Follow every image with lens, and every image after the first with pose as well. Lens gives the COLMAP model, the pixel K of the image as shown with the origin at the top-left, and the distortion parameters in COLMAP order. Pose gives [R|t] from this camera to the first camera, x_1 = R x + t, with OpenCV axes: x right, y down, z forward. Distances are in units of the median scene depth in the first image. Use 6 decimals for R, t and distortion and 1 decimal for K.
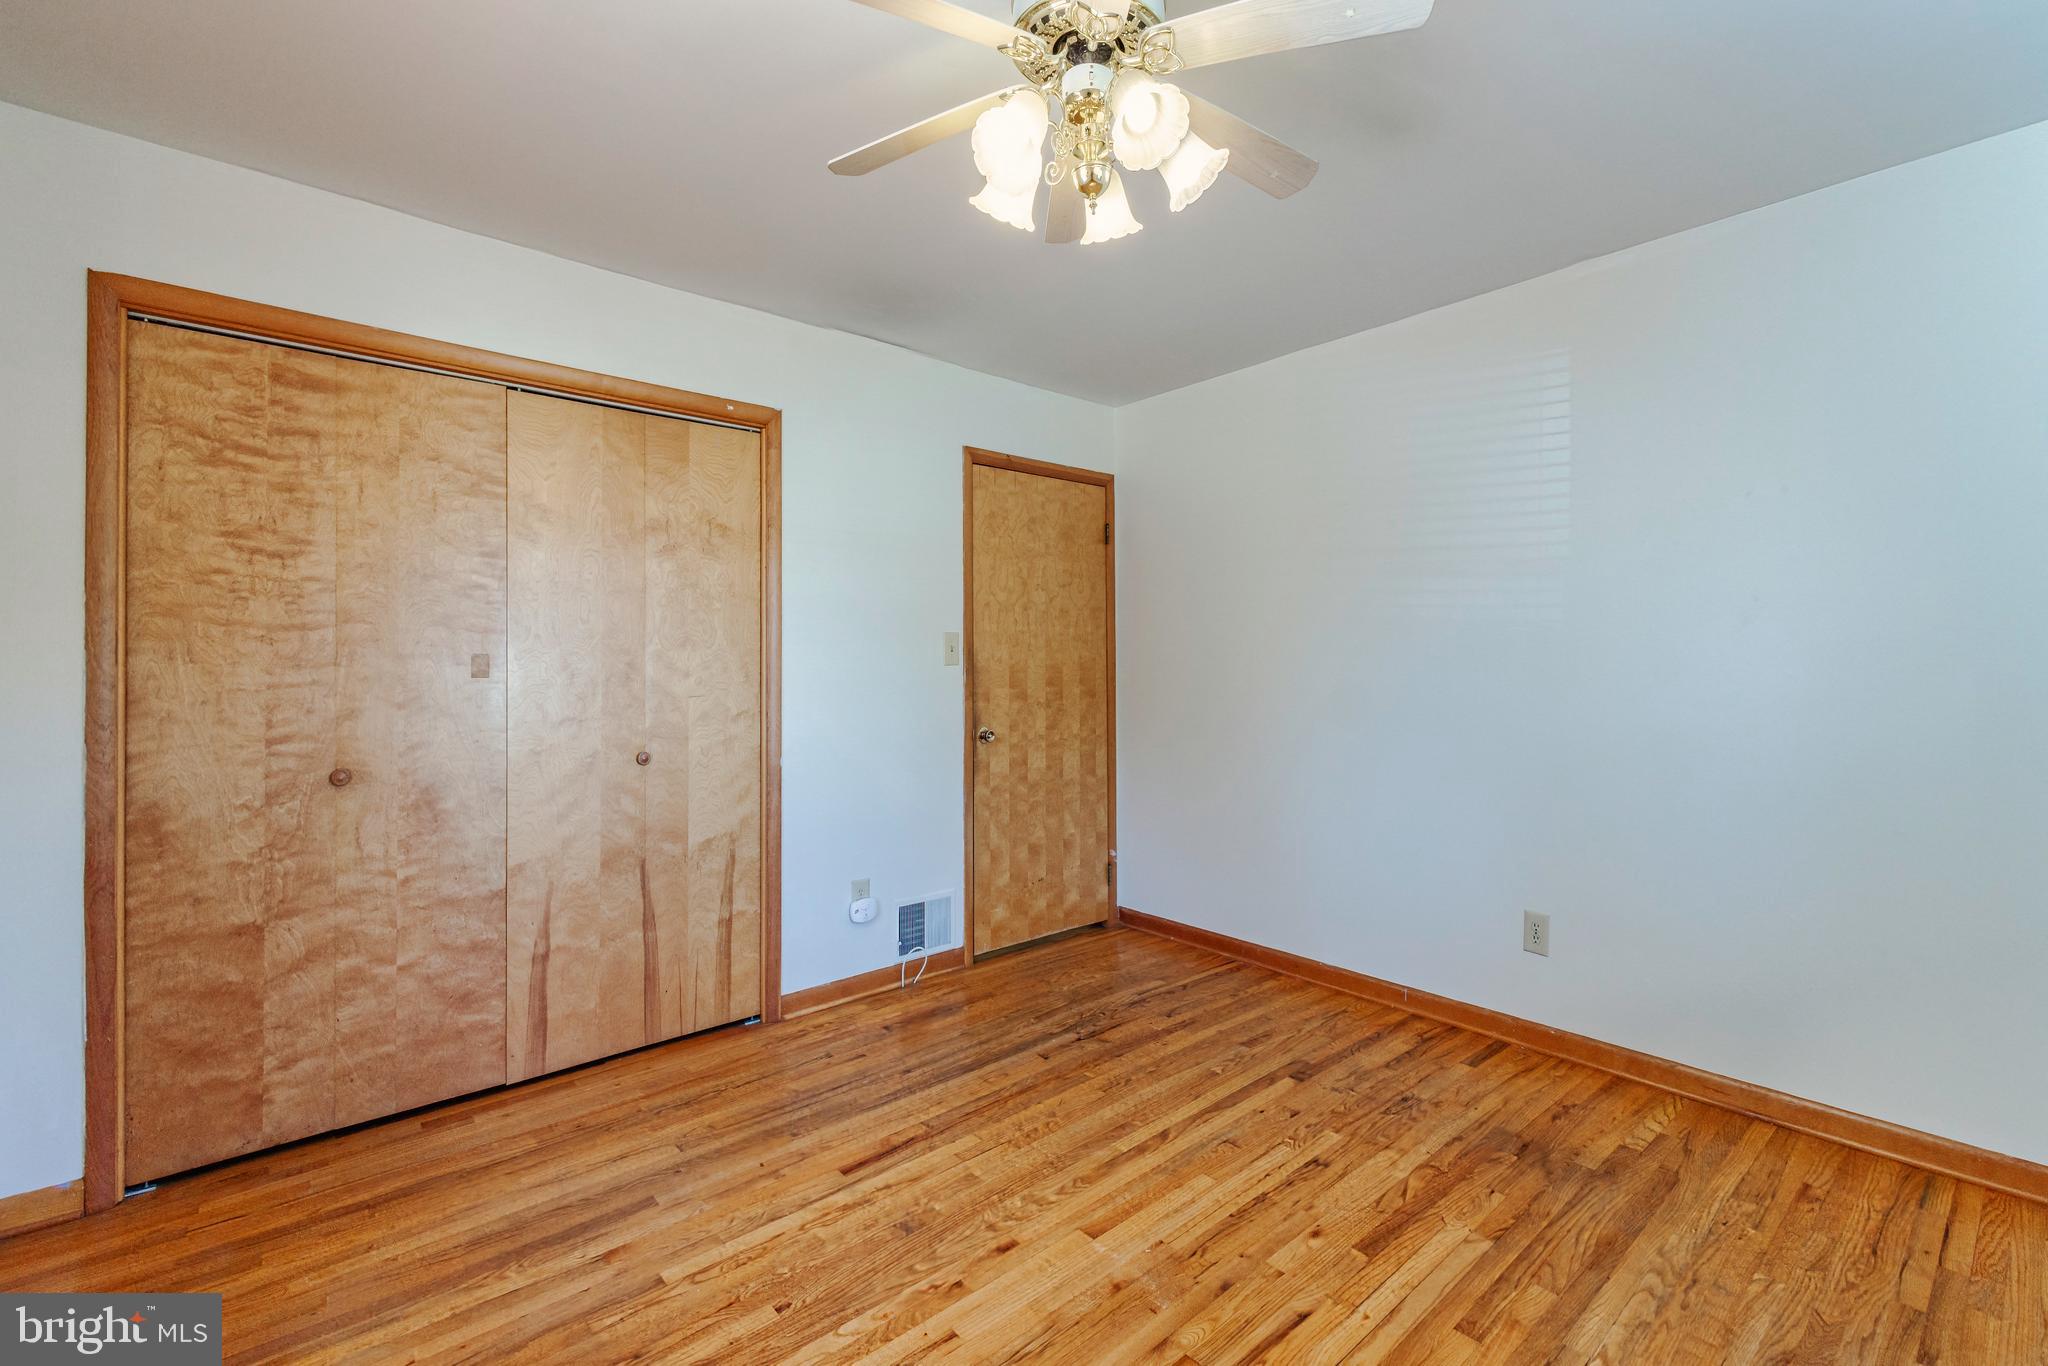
lens RADIAL K [[908.2, 0, 1017.1], [0, 908.2, 663.0], [0, 0, 1]] dist [0.001221, 0.000103]
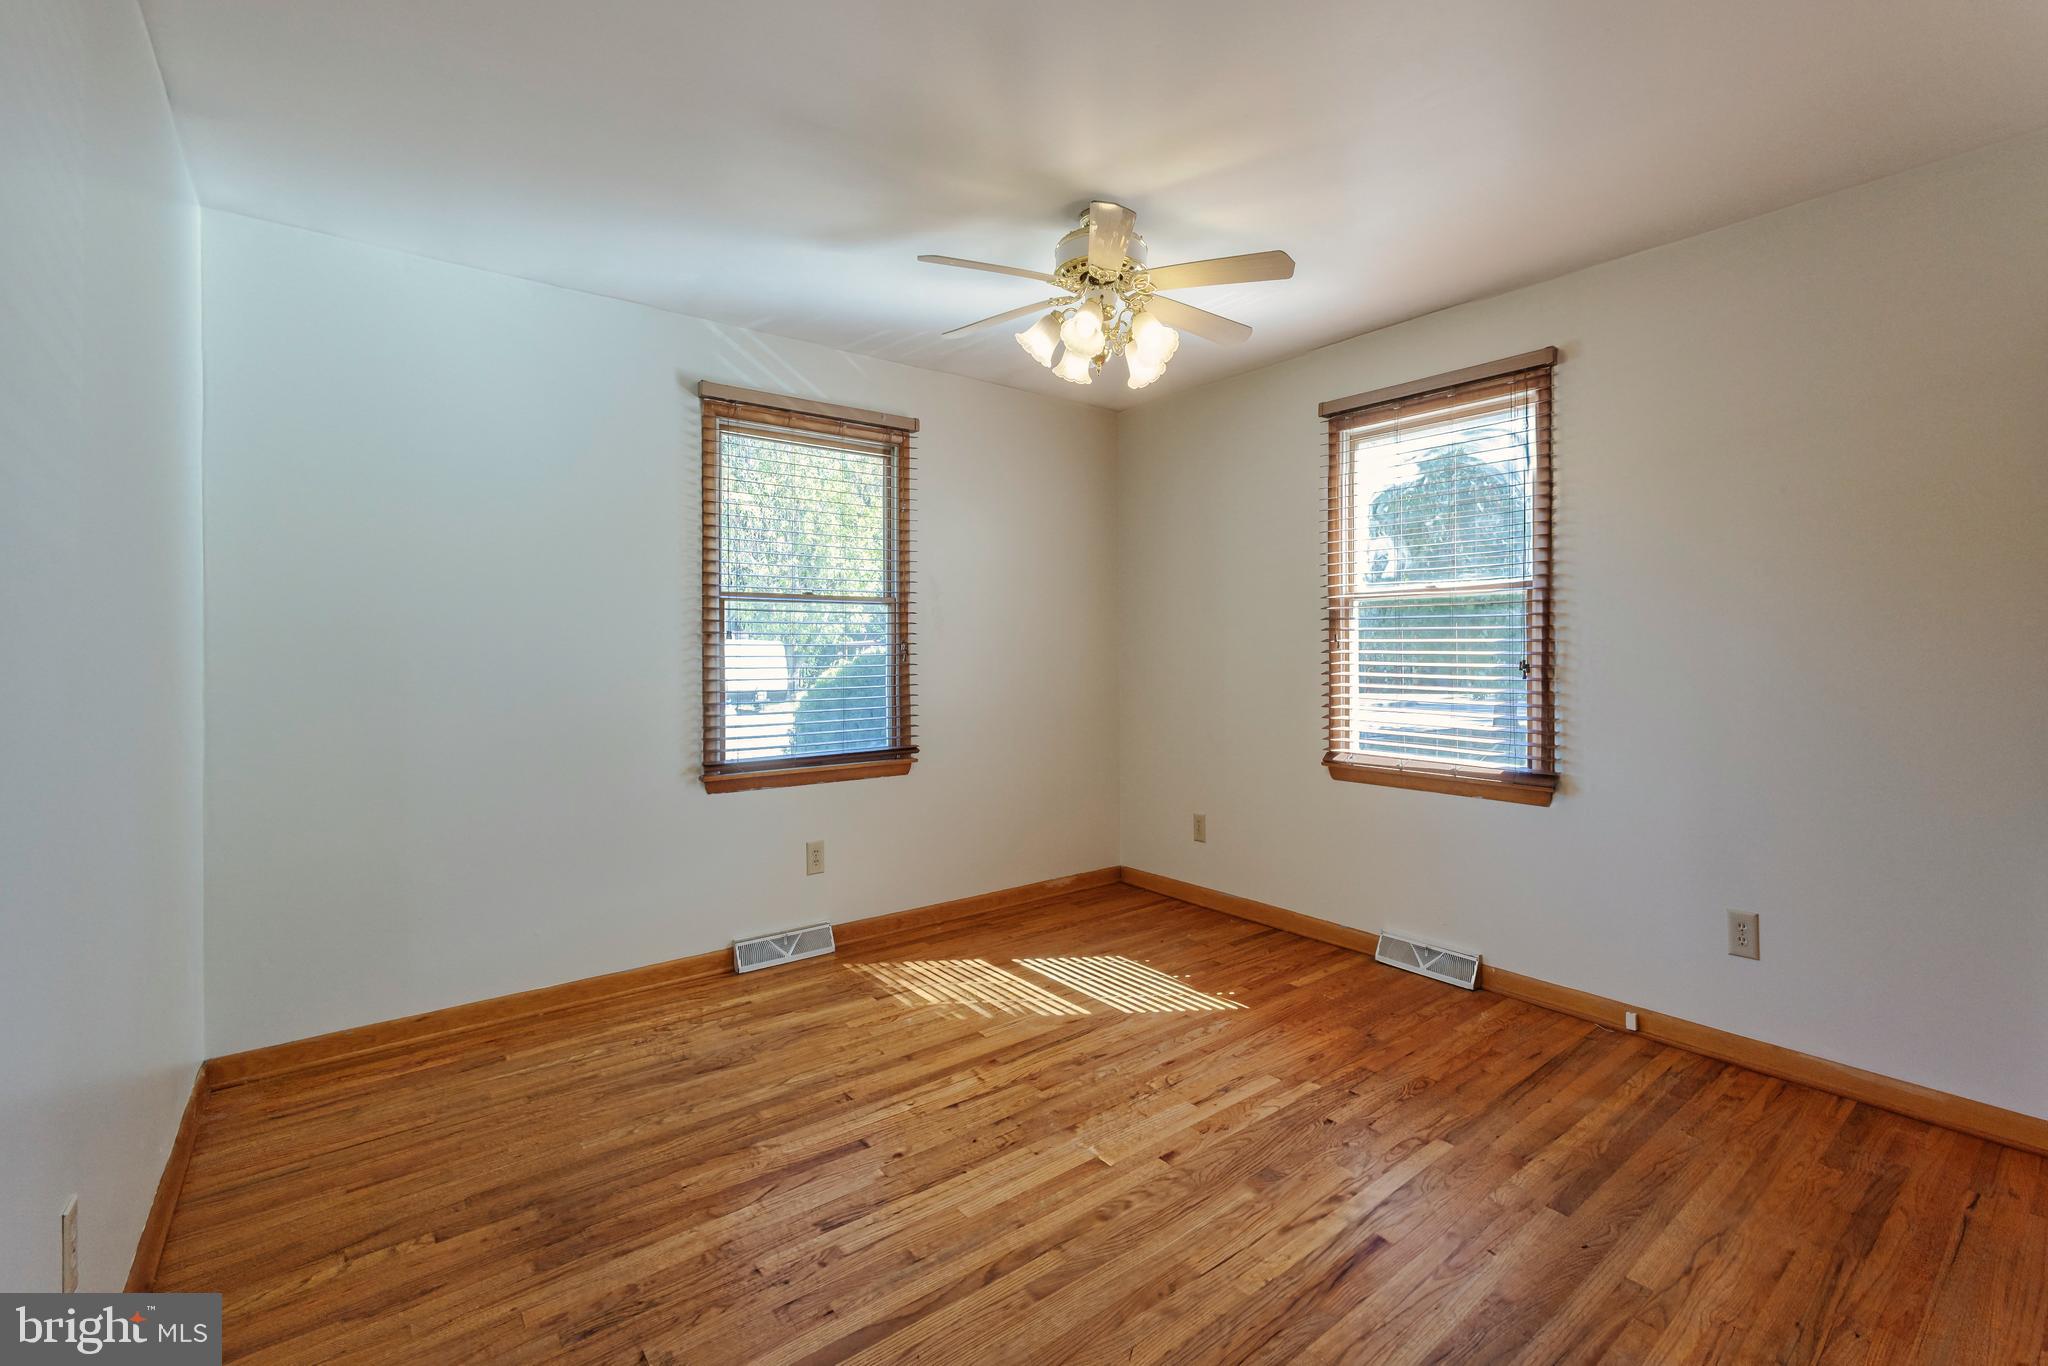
lens RADIAL K [[908.2, 0, 1017.1], [0, 908.2, 663.0], [0, 0, 1]] dist [0.001221, 0.000103]
pose [[-0.998613, 0.006548, 0.052237, 0.109069], [0.007335, 0.999862, 0.014885, 0.003041], [-0.052133, 0.015247, -0.998524, 1.960558]]
